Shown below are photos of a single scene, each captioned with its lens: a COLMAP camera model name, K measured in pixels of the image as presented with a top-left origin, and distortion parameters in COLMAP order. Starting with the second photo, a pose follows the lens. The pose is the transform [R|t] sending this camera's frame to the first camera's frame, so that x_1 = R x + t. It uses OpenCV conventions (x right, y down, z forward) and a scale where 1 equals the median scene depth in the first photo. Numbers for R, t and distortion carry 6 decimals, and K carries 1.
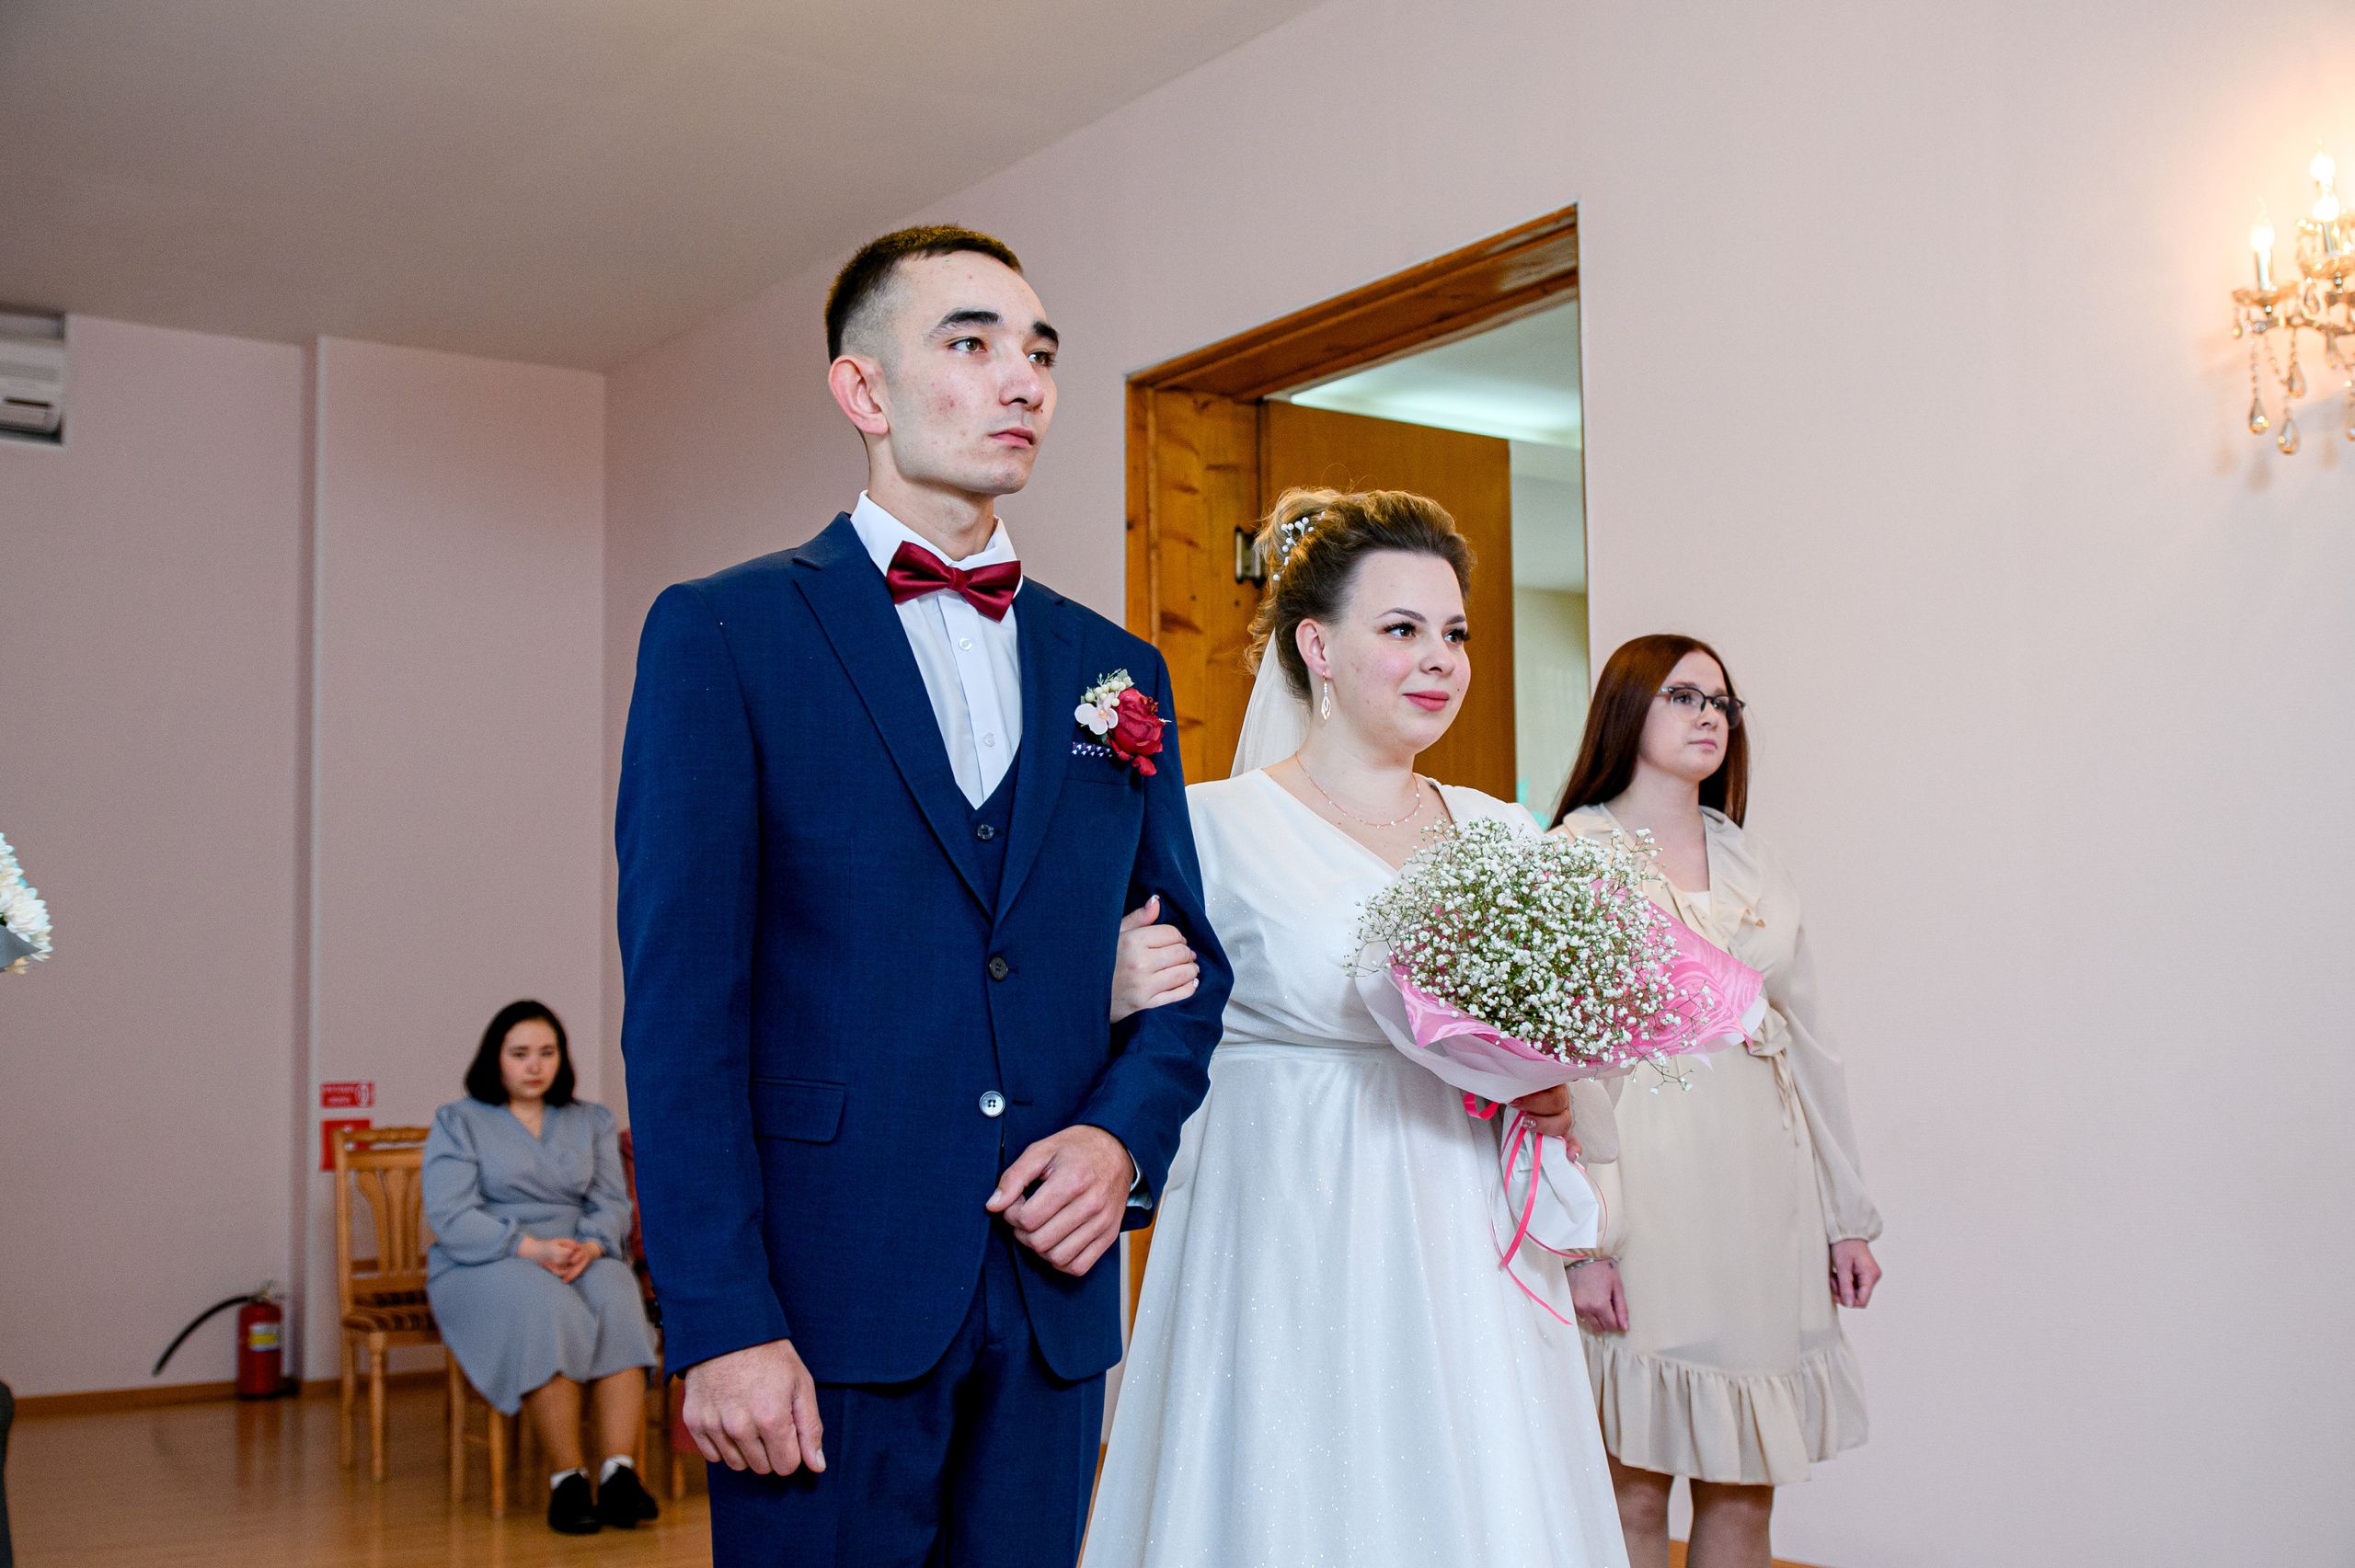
lens RADIAL K [[2634.2, 0, 1177.5], [0, 2634.2, 784.0], [0, 0, 1]] dist [-0.022798, 0.026618]
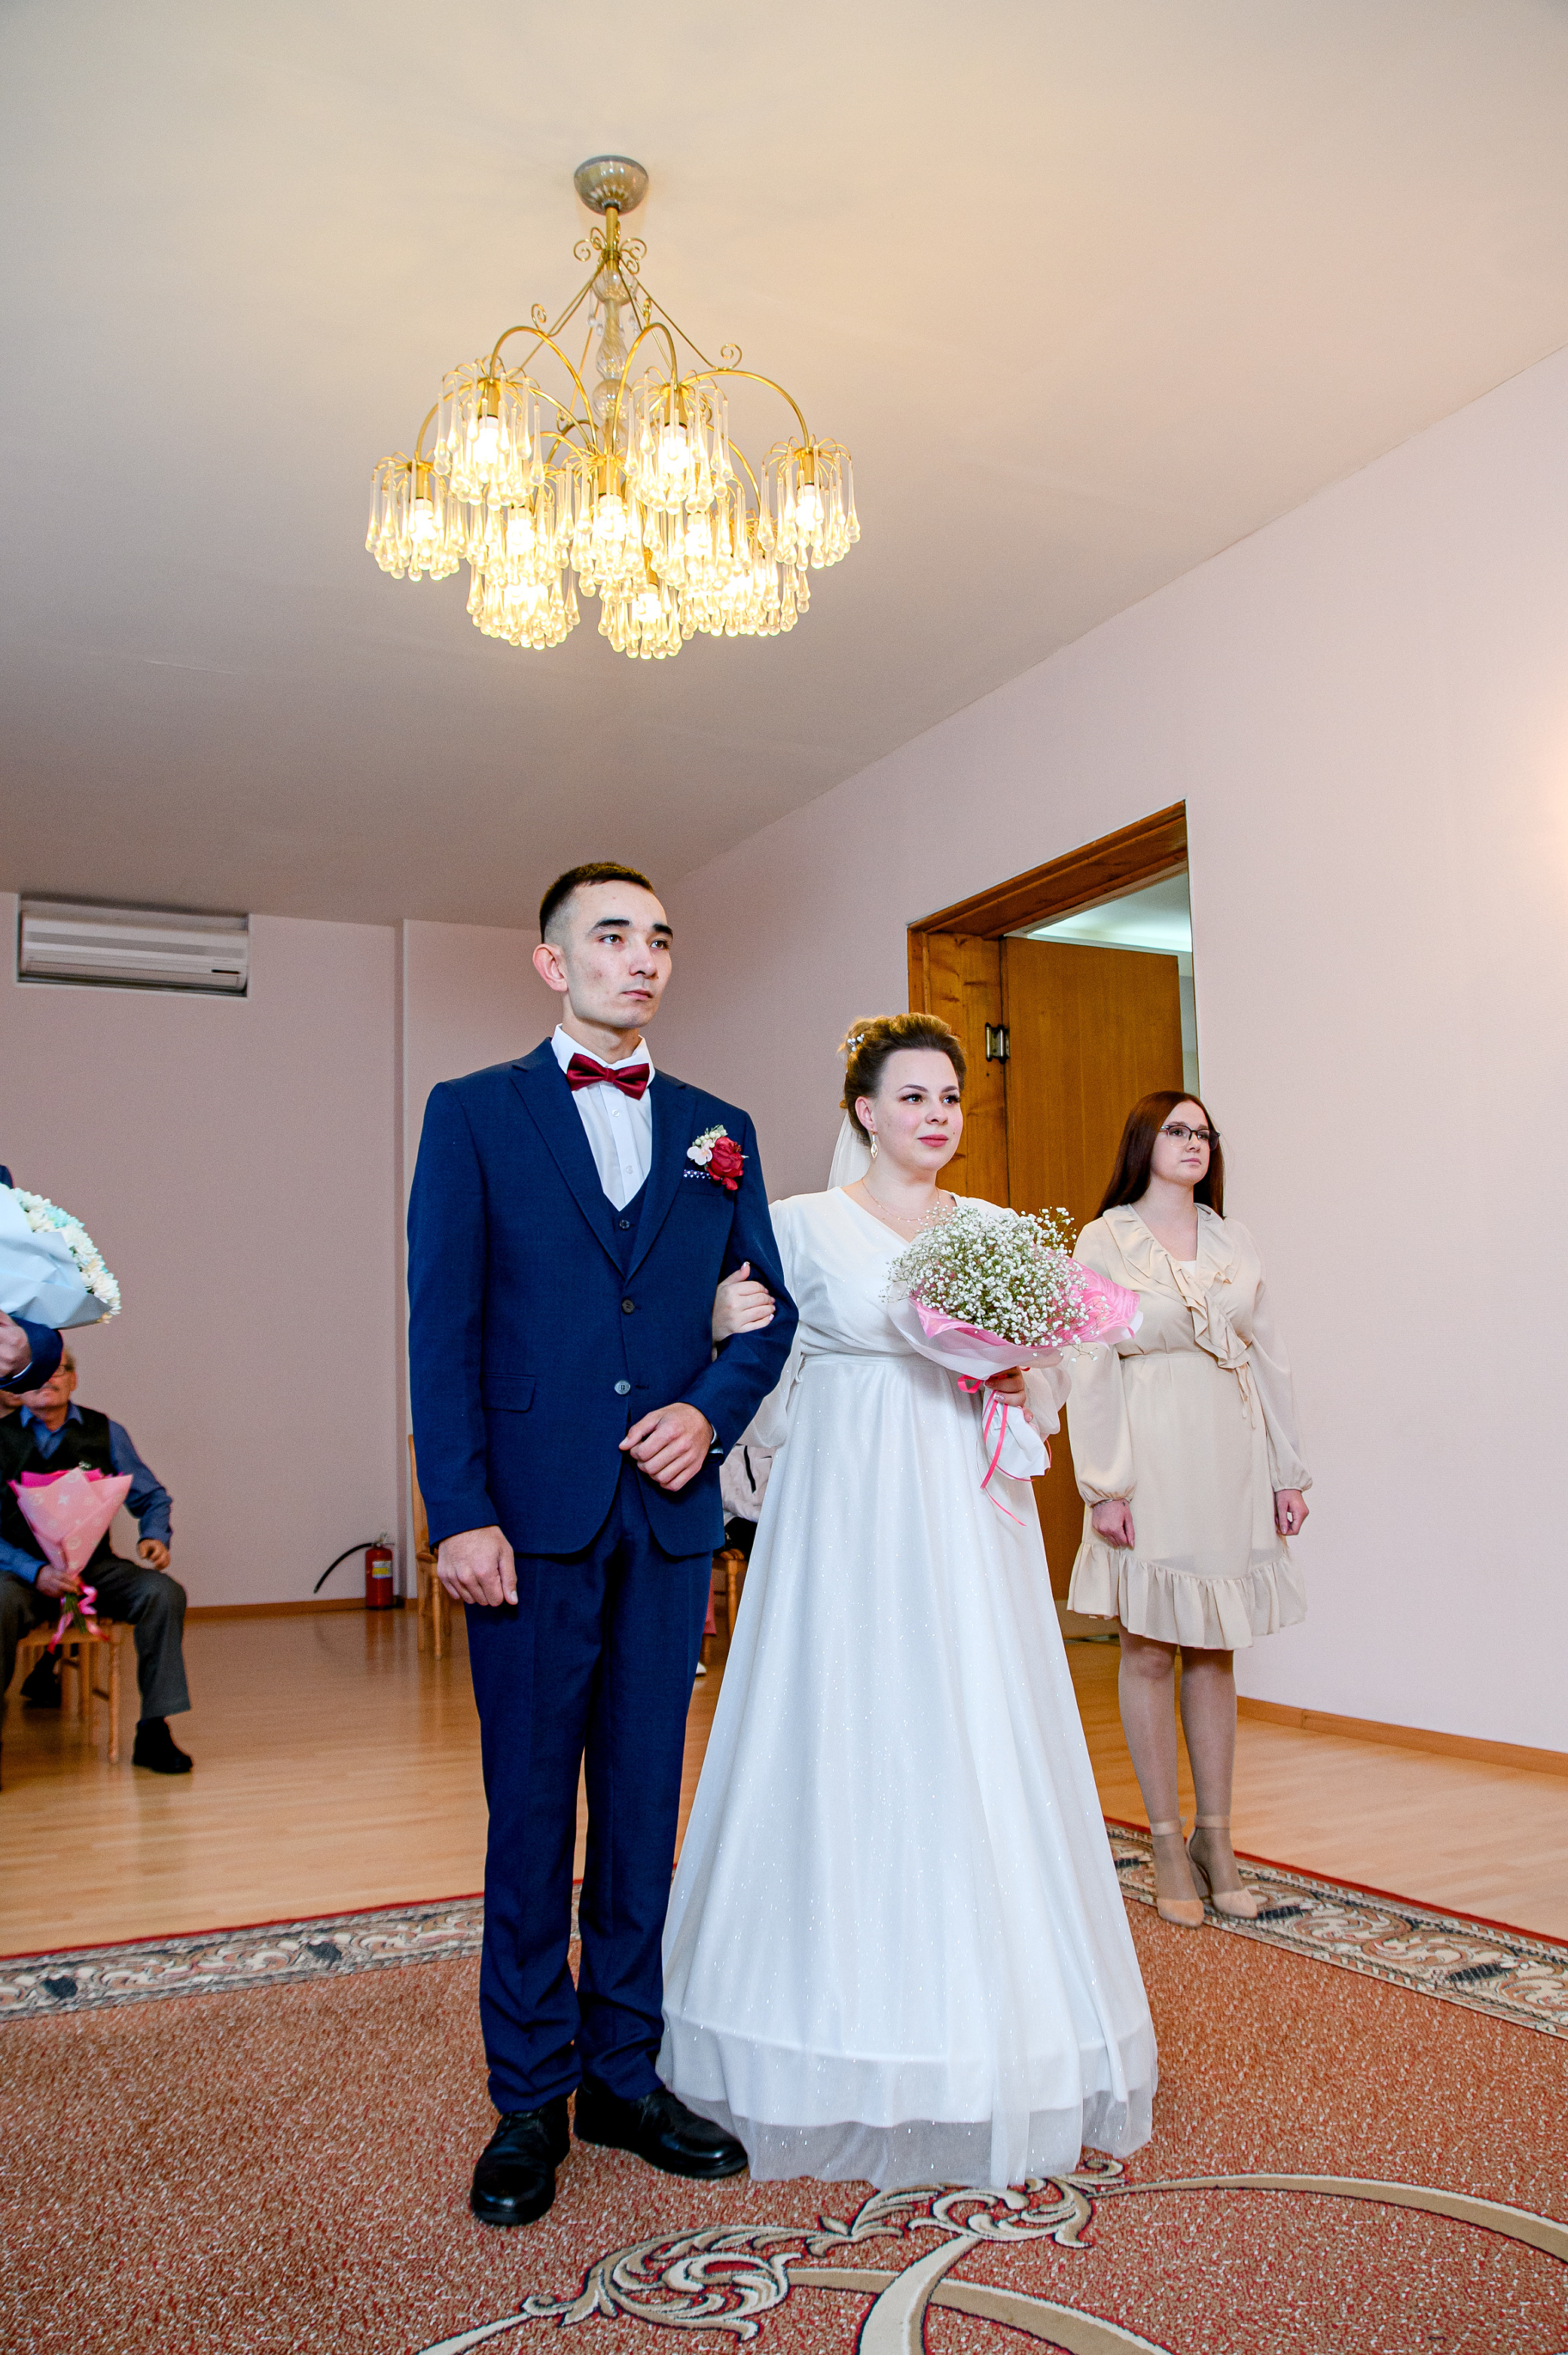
lens RADIAL K [[1811.4, 0, 718.3], [0, 1811.4, 1129.1], [0, 0, 1]] dist [-0.026625, -0.001070]
pose [[0.985960, -0.026879, -0.164805, 0.162250], [0.020293, 0.998932, -0.041521, 0.005692], [0.165745, 0.037594, 0.985452, -0.115388]]
